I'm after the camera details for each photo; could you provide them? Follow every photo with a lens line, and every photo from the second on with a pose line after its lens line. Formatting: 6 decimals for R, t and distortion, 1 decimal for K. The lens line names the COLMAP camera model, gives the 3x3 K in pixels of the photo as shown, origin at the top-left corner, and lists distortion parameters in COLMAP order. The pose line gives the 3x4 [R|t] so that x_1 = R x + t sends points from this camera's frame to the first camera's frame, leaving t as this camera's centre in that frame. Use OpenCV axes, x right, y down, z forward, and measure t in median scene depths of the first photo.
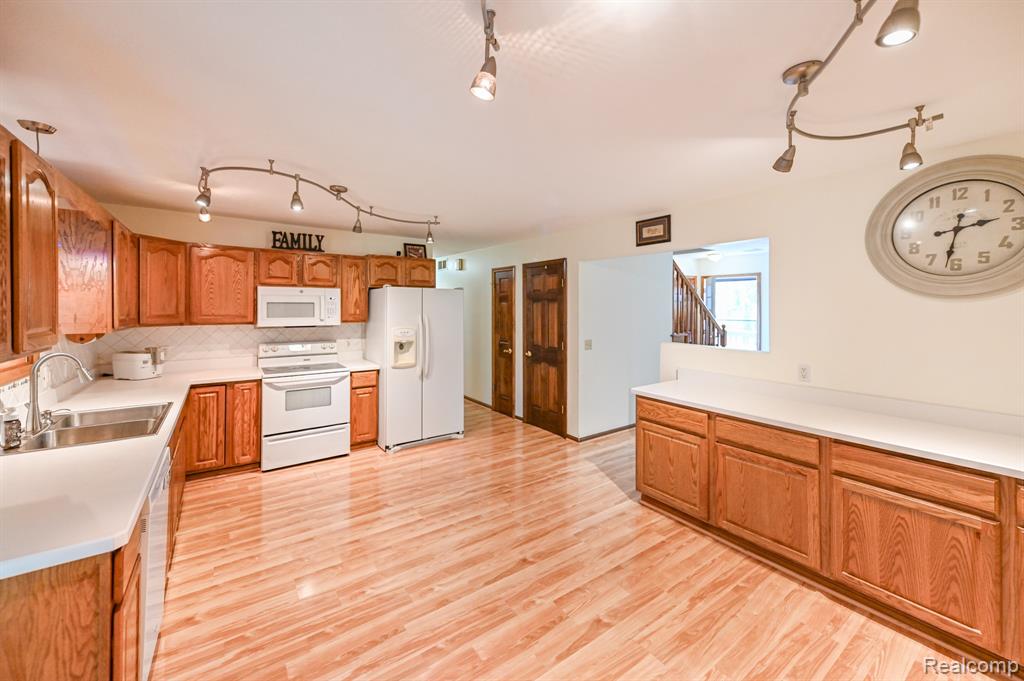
lens RADIAL K [[401.9, 0, 505.9], [0, 401.9, 306.3], [0, 0, 1]] dist [0.015891, 0.000539]
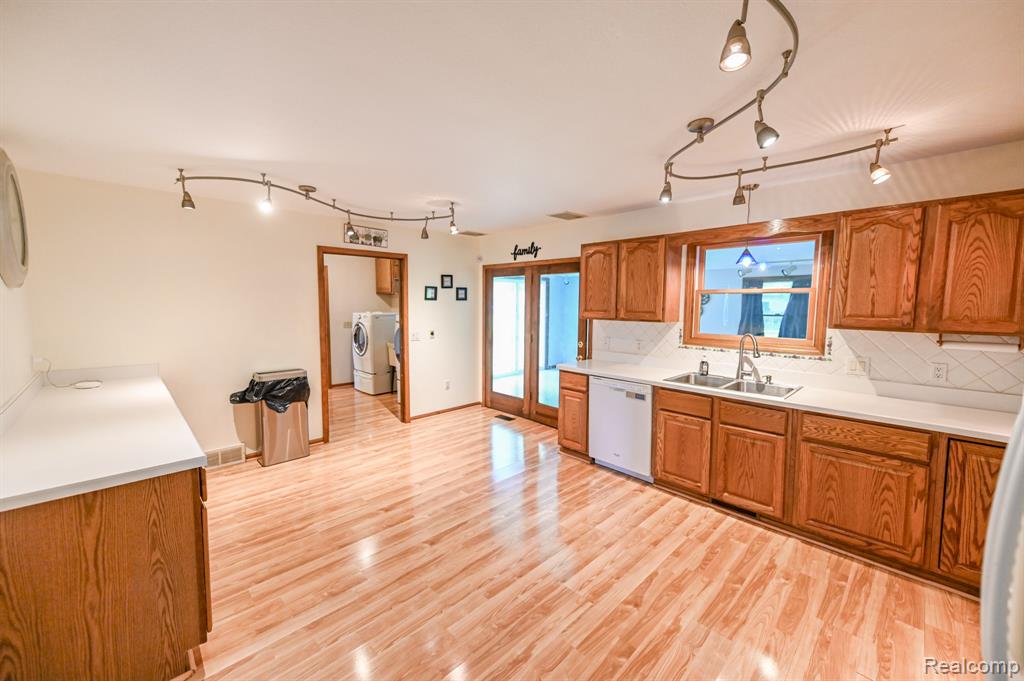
lens RADIAL K [[401.9, 0, 505.0], [0, 401.9, 336.5], [0, 0, 1]] dist [0.015891, 0.000539]
pose [[-0.988958, 0.003520, -0.148156, 0.009893], [-0.009071, 0.996406, 0.084224, 0.003605], [0.147920, 0.084638, -0.985371, 1.629723]]
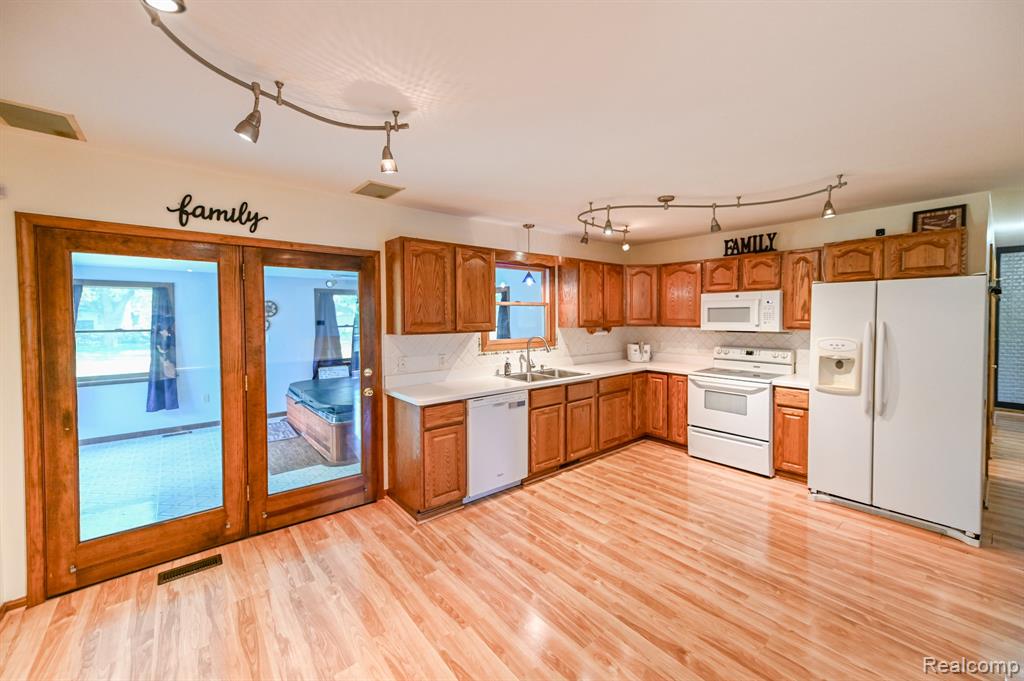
lens RADIAL K [[401.9, 0, 525.7], [0, 401.9, 327.1], [0, 0, 1]] dist [0.015891, 0.000539]
pose [[0.097776, 0.023690, -0.994926, 0.599941], [0.008476, 0.999661, 0.024636, 0.013805], [0.995172, -0.010842, 0.097542, 0.527735]]
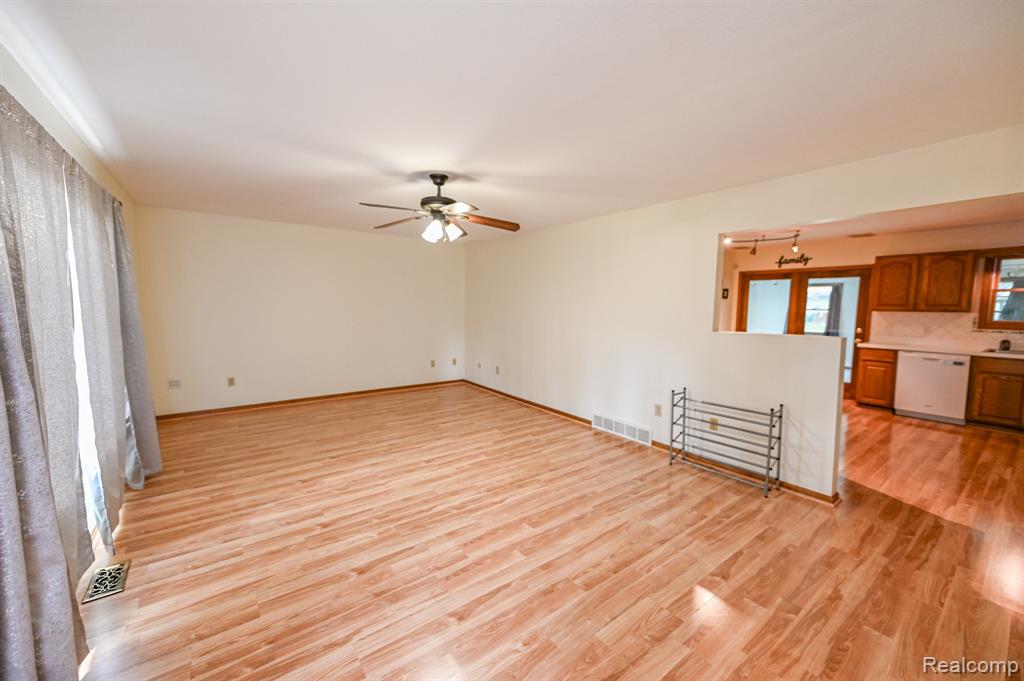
lens RADIAL K [[401.9, 0, 506.4], [0, 401.9, 340.1], [0, 0, 1]] dist [0.015891, 0.000539]
pose [[-0.999332, -0.008599, -0.035509, 1.309026], [-0.011750, 0.995917, 0.089507, 0.041468], [0.034595, 0.089865, -0.995353, 2.149602]]
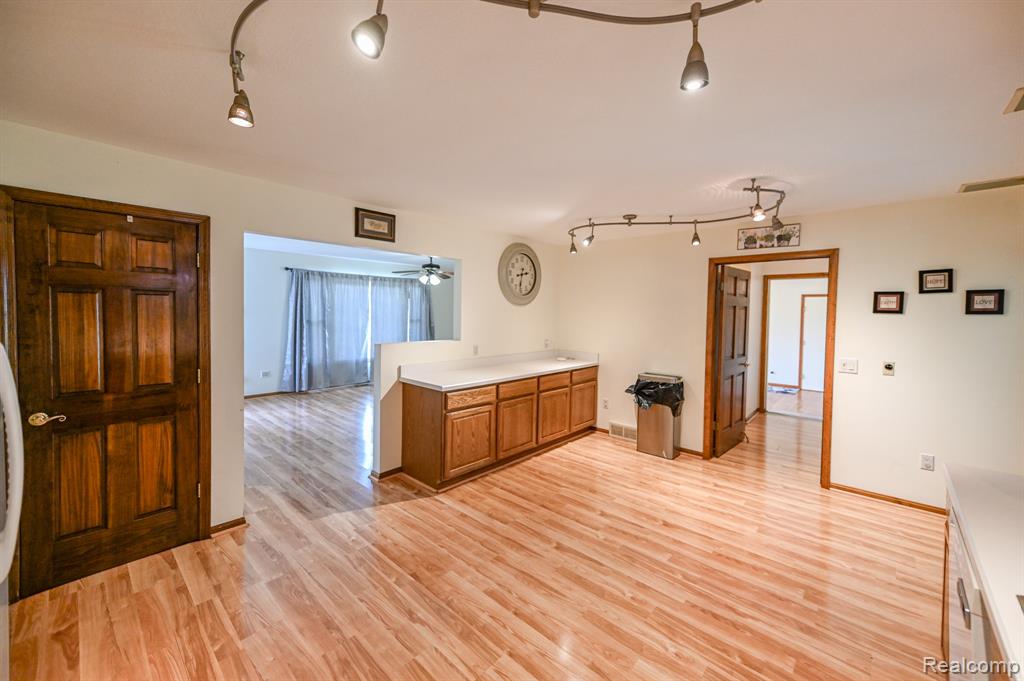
lens RADIAL K [[401.9, 0, 522.0], [0, 401.9, 323.3], [0, 0, 1]] dist [0.015891, 0.000539]
pose [[-0.221511, -0.038988, 0.974378, -0.768982], [-0.016422, 0.999208, 0.036249, -0.001133], [-0.975020, -0.007972, -0.221975, 1.079898]]
